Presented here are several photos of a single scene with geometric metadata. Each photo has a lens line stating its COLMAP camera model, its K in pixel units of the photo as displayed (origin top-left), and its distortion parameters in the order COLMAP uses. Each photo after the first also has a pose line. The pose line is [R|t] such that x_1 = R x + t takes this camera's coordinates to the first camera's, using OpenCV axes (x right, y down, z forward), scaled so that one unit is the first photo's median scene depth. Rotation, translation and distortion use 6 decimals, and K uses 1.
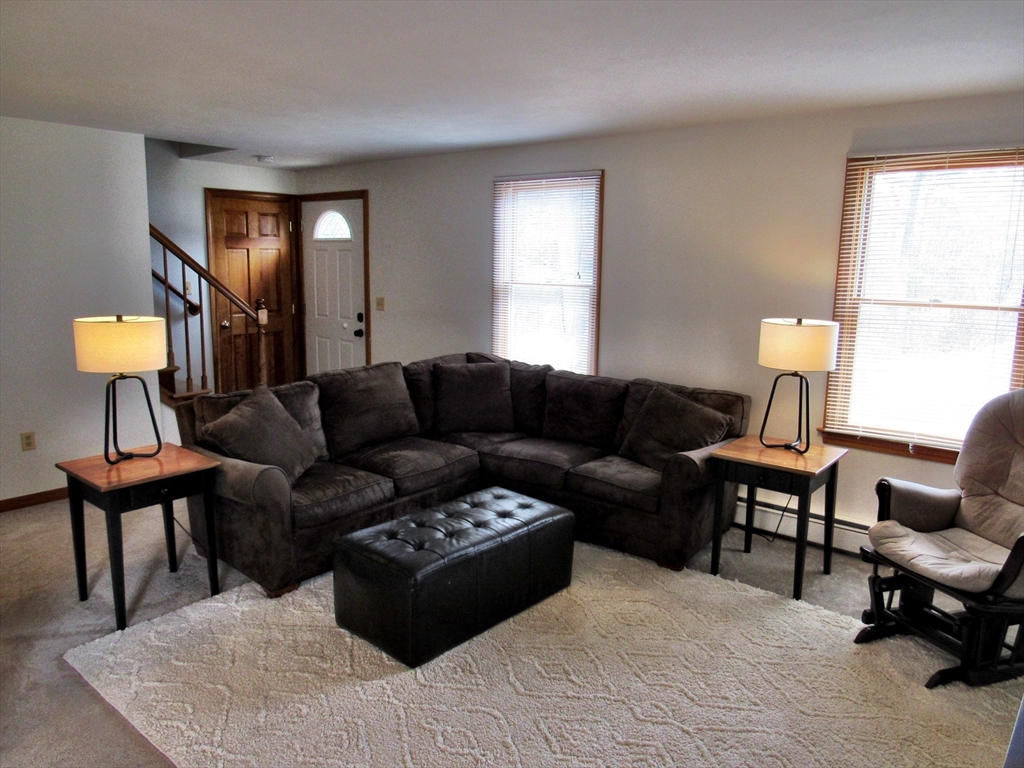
lens RADIAL K [[732.7, 0, 518.6], [0, 732.7, 384.3], [0, 0, 1]] dist [-0.032324, 0.012721]
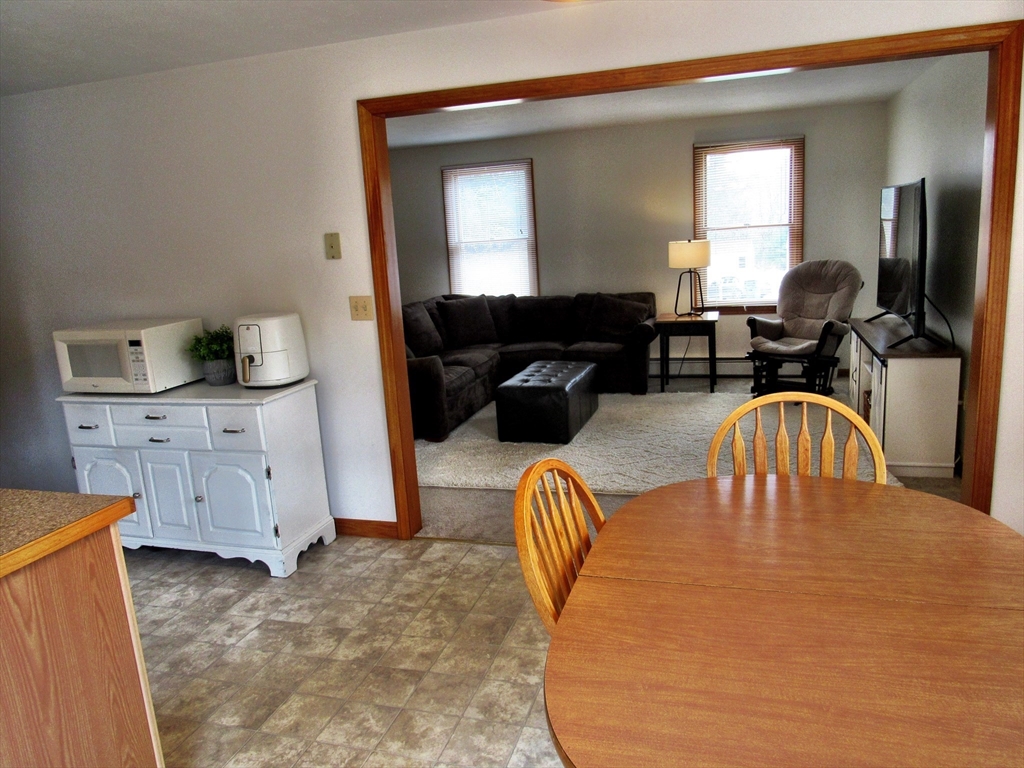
lens RADIAL K [[732.7, 0, 509.5], [0, 732.7, 381.8], [0, 0, 1]] dist [-0.032324, 0.012721]
pose [[0.920668, -0.148574, 0.360967, -0.663498], [0.140730, 0.988880, 0.048084, 0.098183], [-0.364097, 0.006529, 0.931338, -0.459433]]
